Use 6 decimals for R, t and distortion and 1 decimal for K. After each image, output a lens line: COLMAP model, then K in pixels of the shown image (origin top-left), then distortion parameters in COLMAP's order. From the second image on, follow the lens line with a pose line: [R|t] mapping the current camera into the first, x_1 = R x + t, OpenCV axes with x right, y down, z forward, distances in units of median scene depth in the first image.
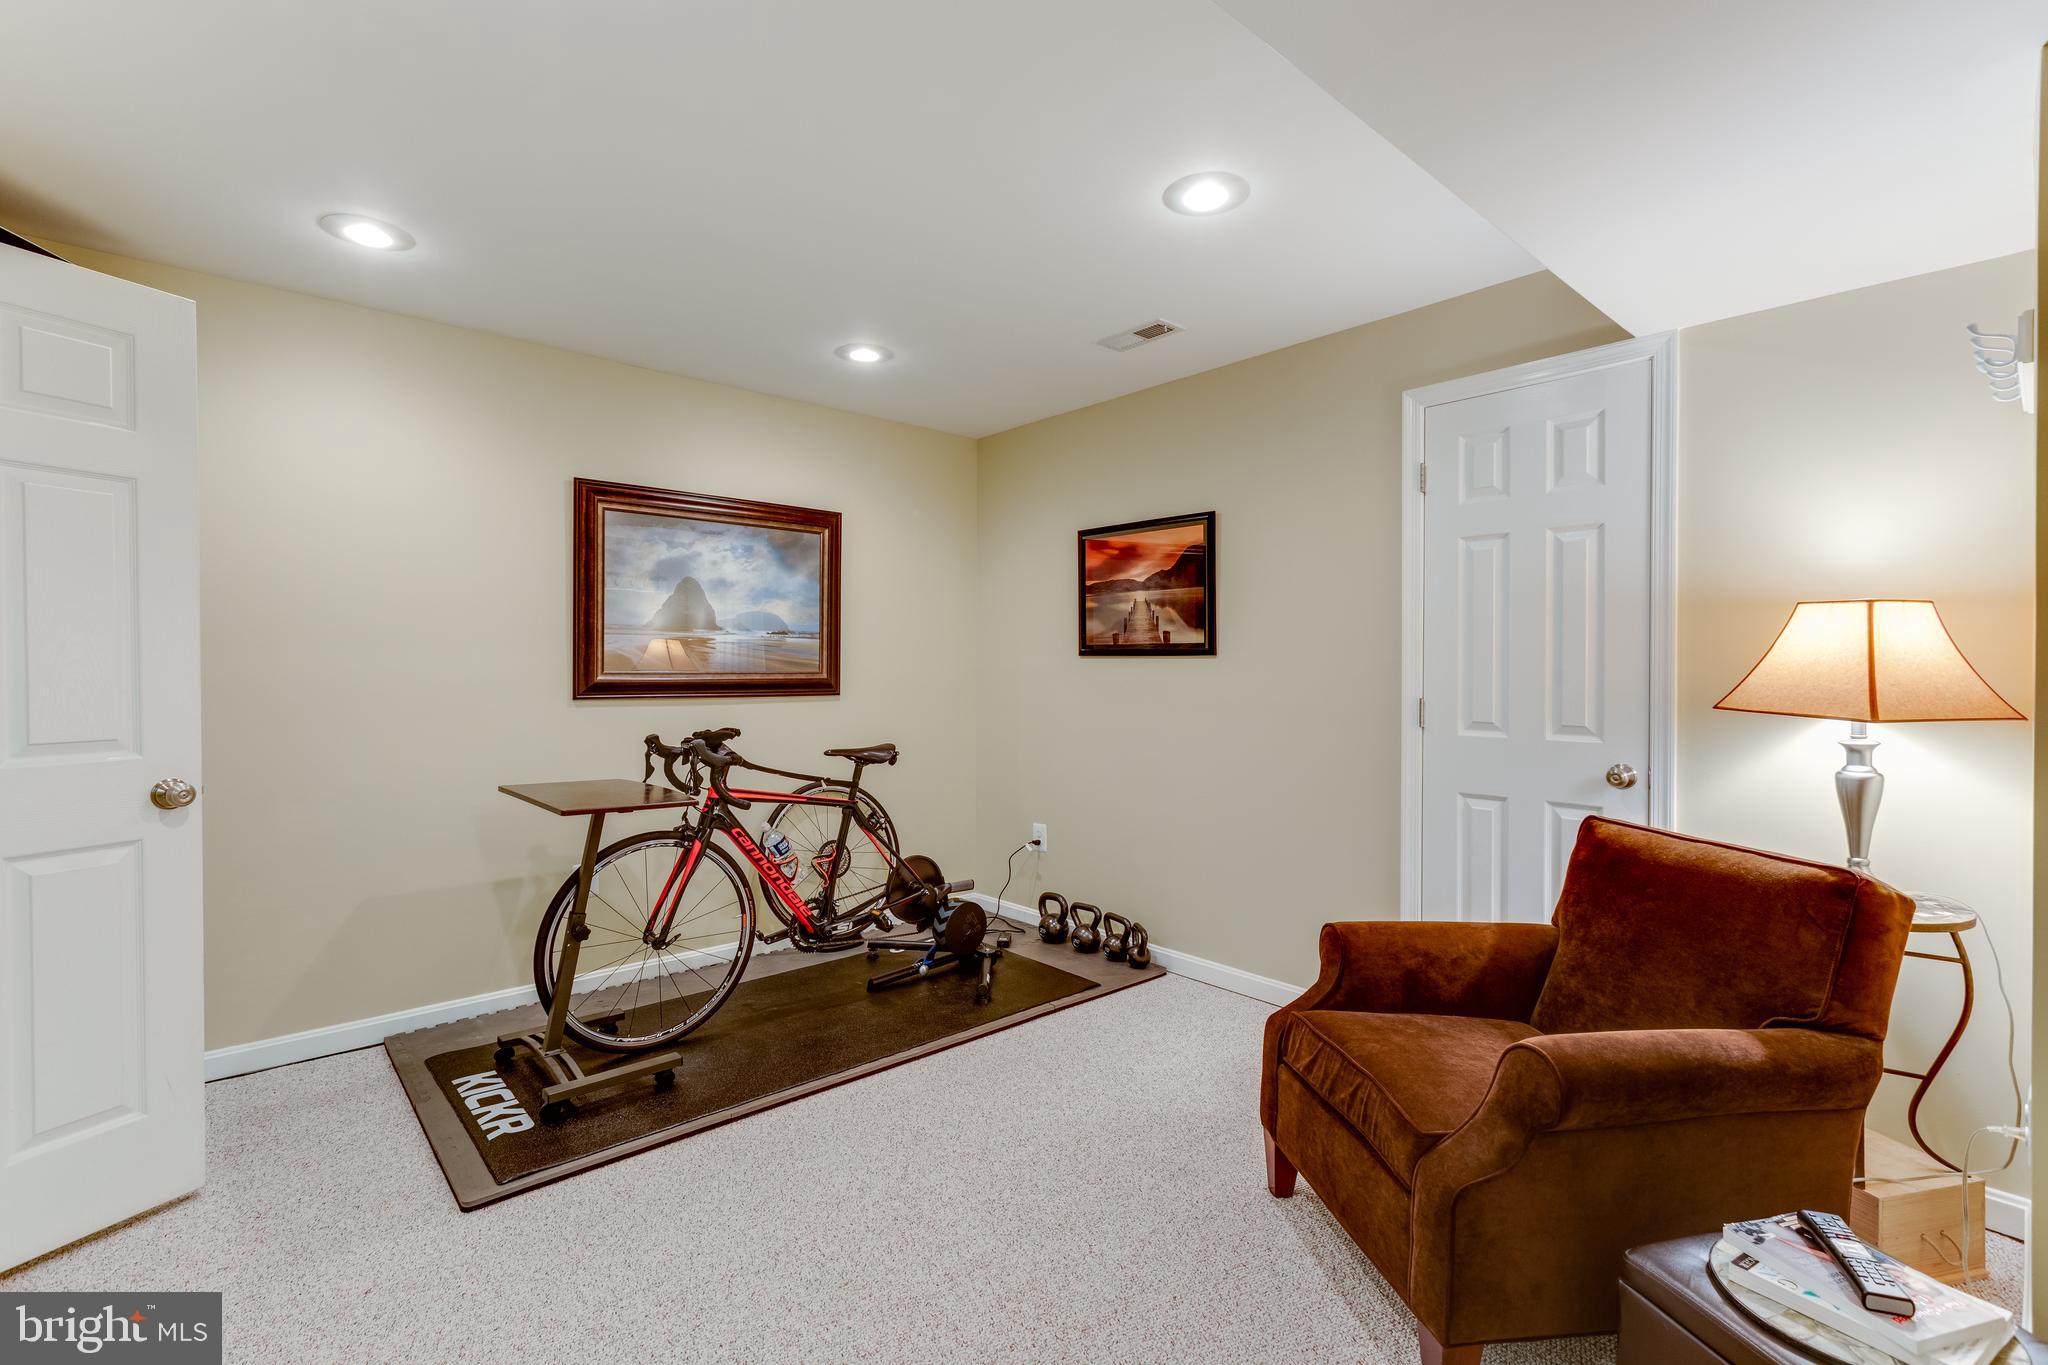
lens RADIAL K [[927.9, 0, 1020.1], [0, 927.9, 673.3], [0, 0, 1]] dist [-0.001801, -0.000096]
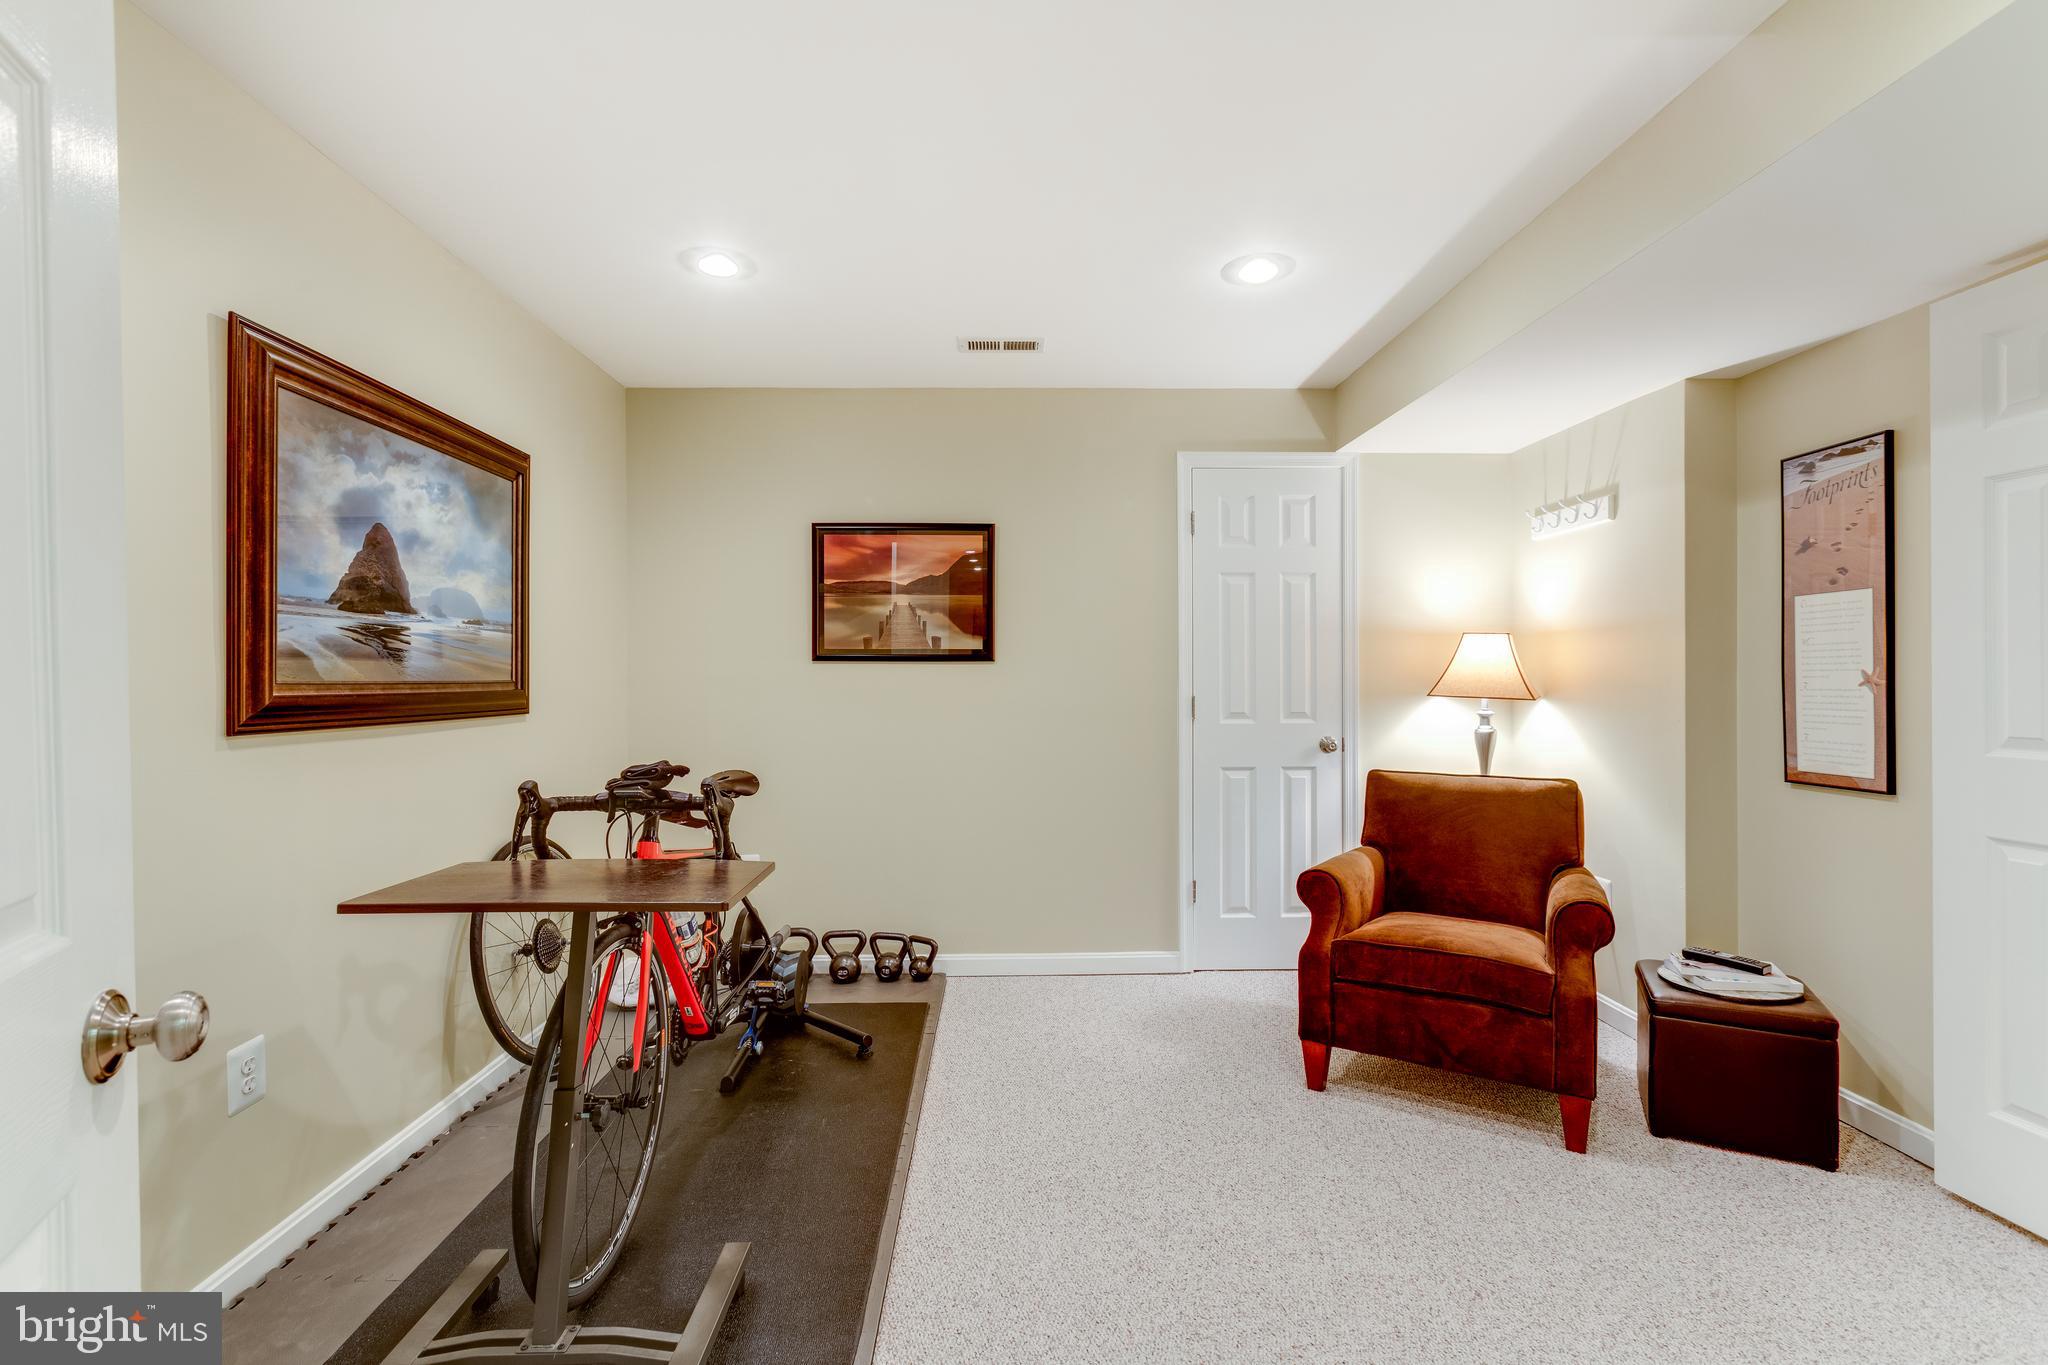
lens RADIAL K [[918.4, 0, 1017.8], [0, 918.4, 677.6], [0, 0, 1]] dist [-0.001723, 0.000397]
pose [[0.640469, -0.004631, 0.767970, -0.540879], [0.009595, 0.999952, -0.001972, 0.001183], [-0.767924, 0.008632, 0.640483, 0.295805]]
